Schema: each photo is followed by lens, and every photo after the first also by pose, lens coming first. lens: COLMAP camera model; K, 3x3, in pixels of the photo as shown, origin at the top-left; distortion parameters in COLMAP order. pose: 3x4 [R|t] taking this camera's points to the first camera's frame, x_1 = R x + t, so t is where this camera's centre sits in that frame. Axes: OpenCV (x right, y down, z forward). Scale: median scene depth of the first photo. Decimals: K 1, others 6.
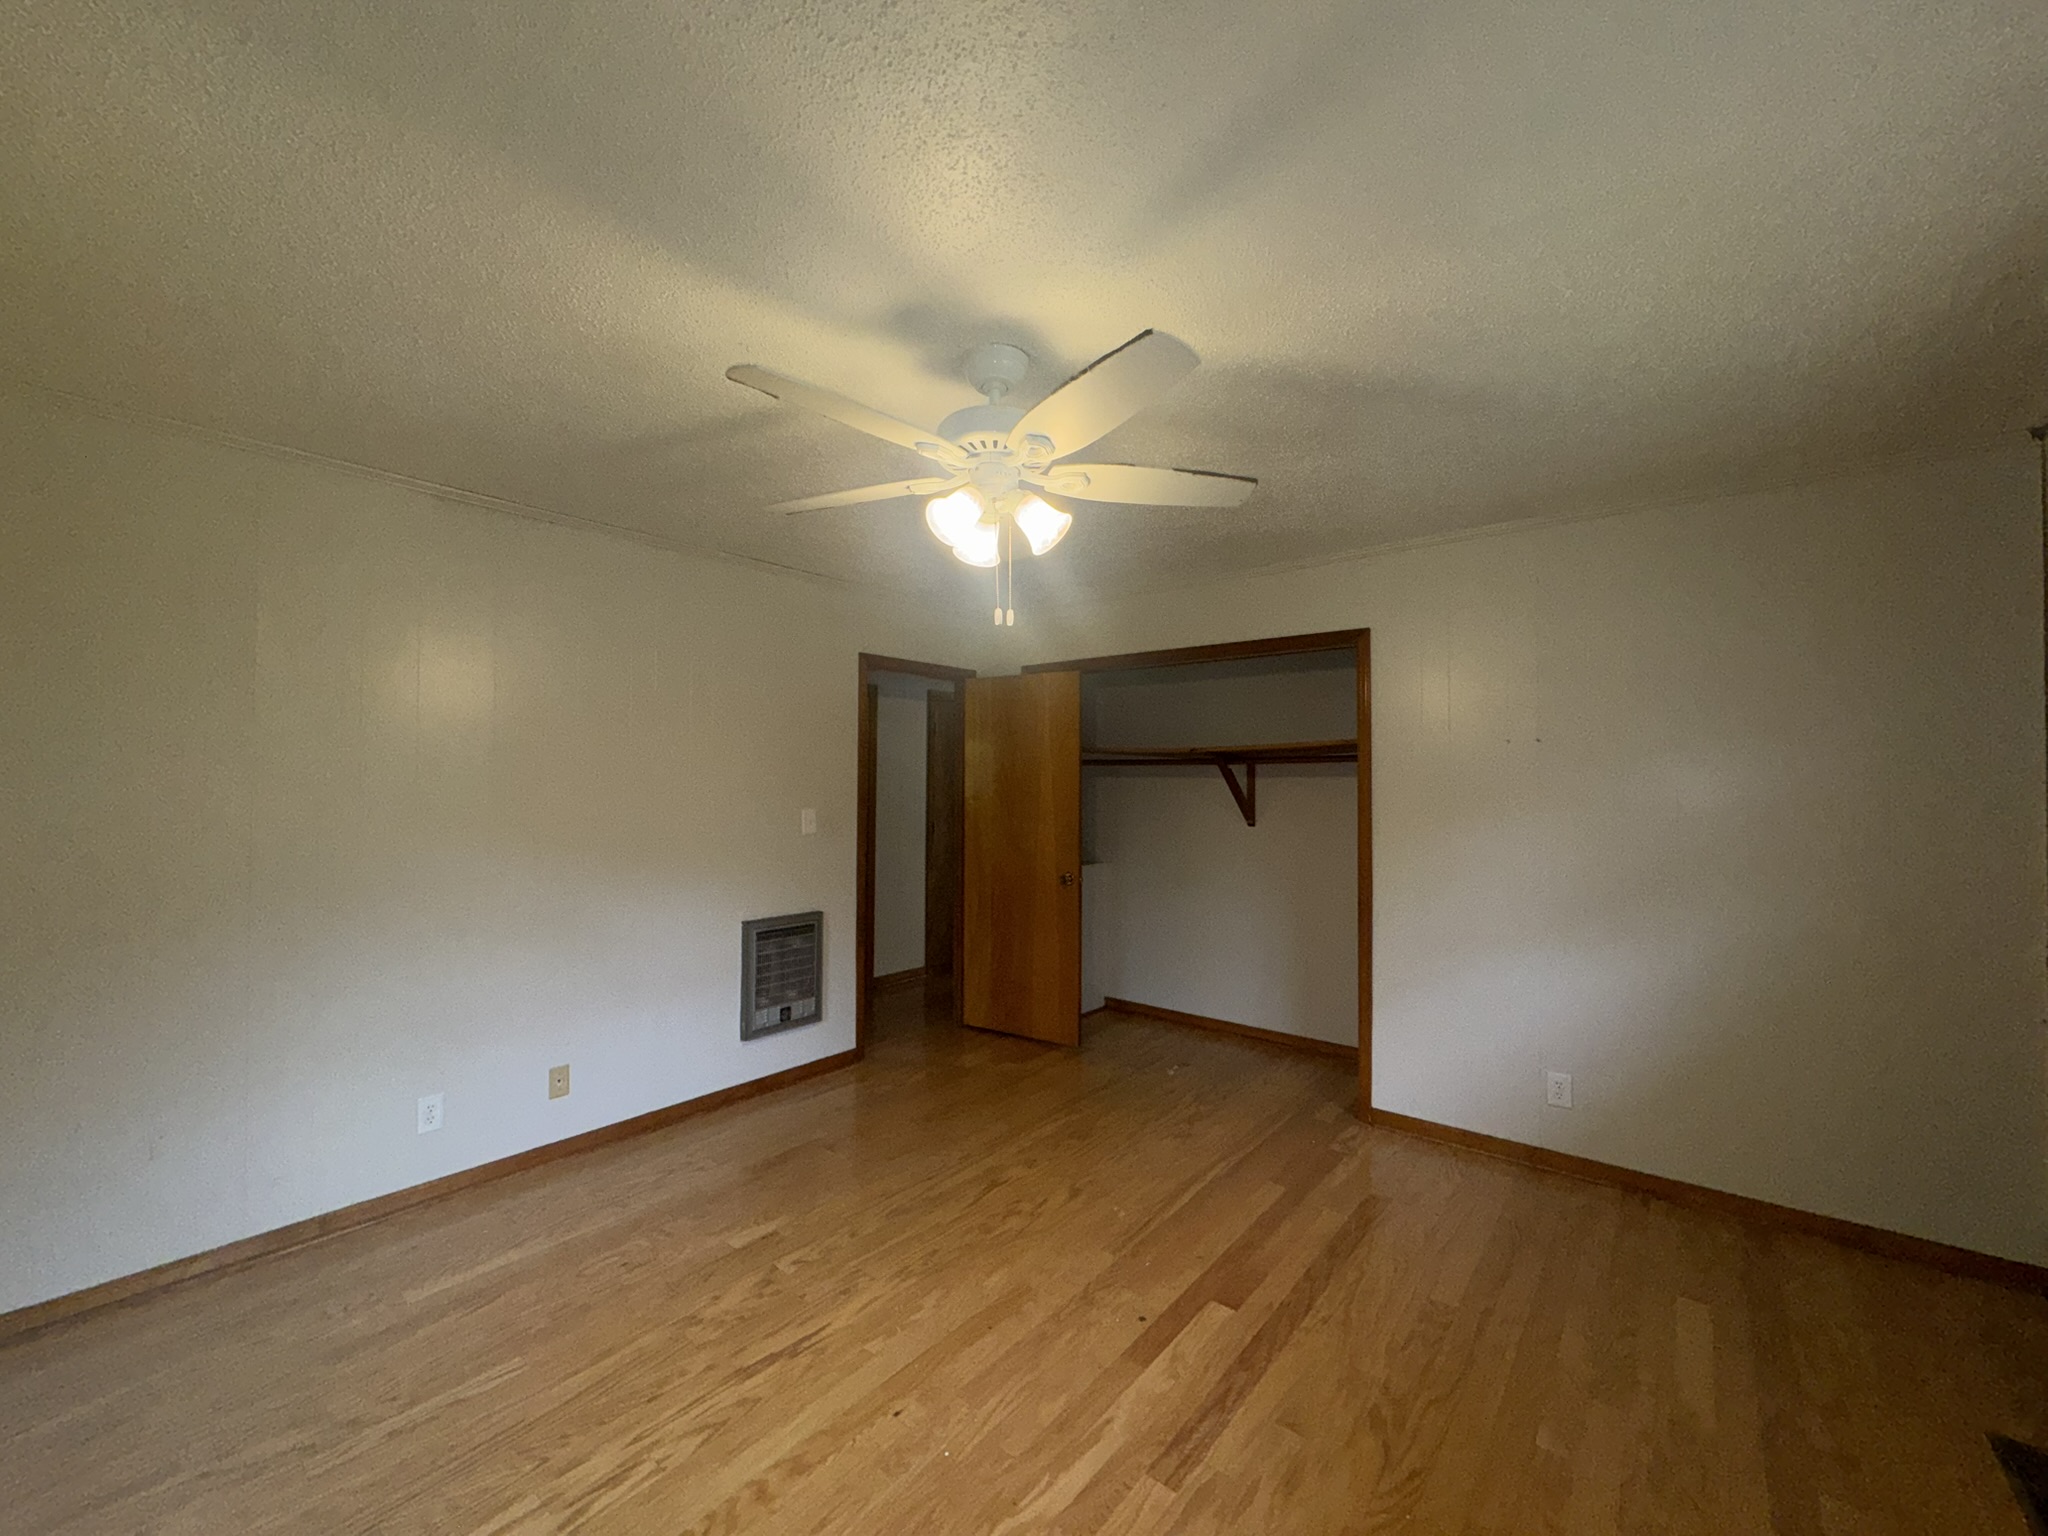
lens RADIAL K [[819.8, 0, 1024.0], [0, 819.8, 768.0], [0, 0, 1]] dist [-0.001061, 0.000240]
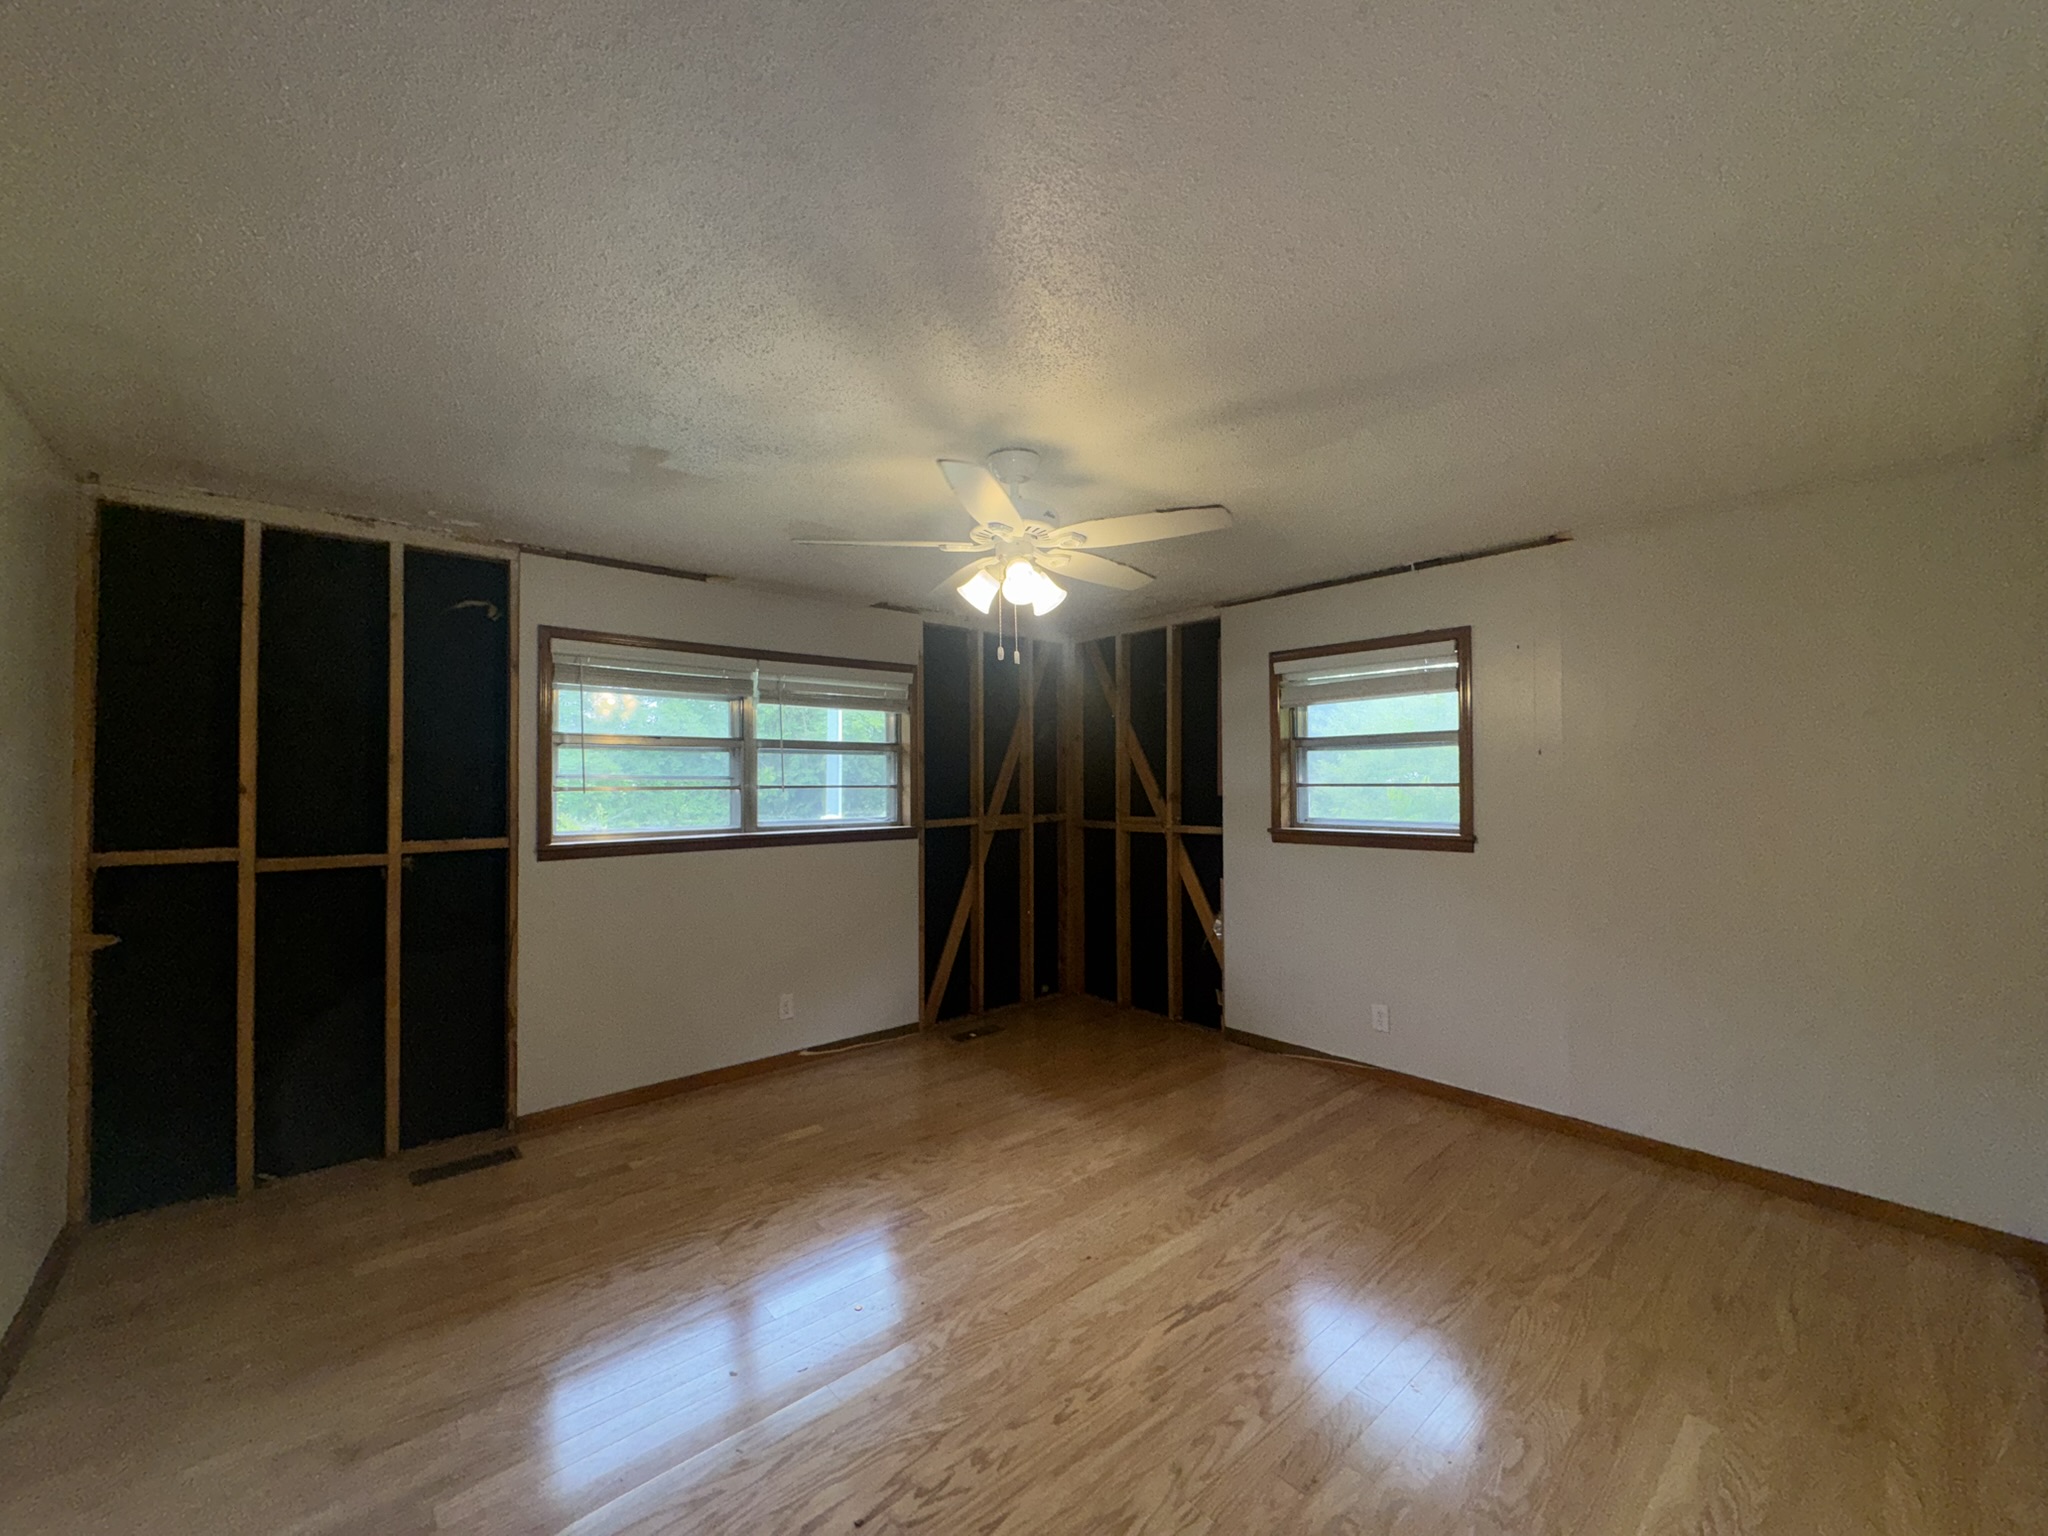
lens RADIAL K [[819.8, 0, 1024.0], [0, 819.8, 768.0], [0, 0, 1]] dist [-0.001061, 0.000240]
pose [[-0.987537, -0.003175, 0.157353, -0.232318], [-0.007589, 0.999594, -0.027456, 0.022778], [-0.157202, -0.028308, -0.987161, 2.110776]]
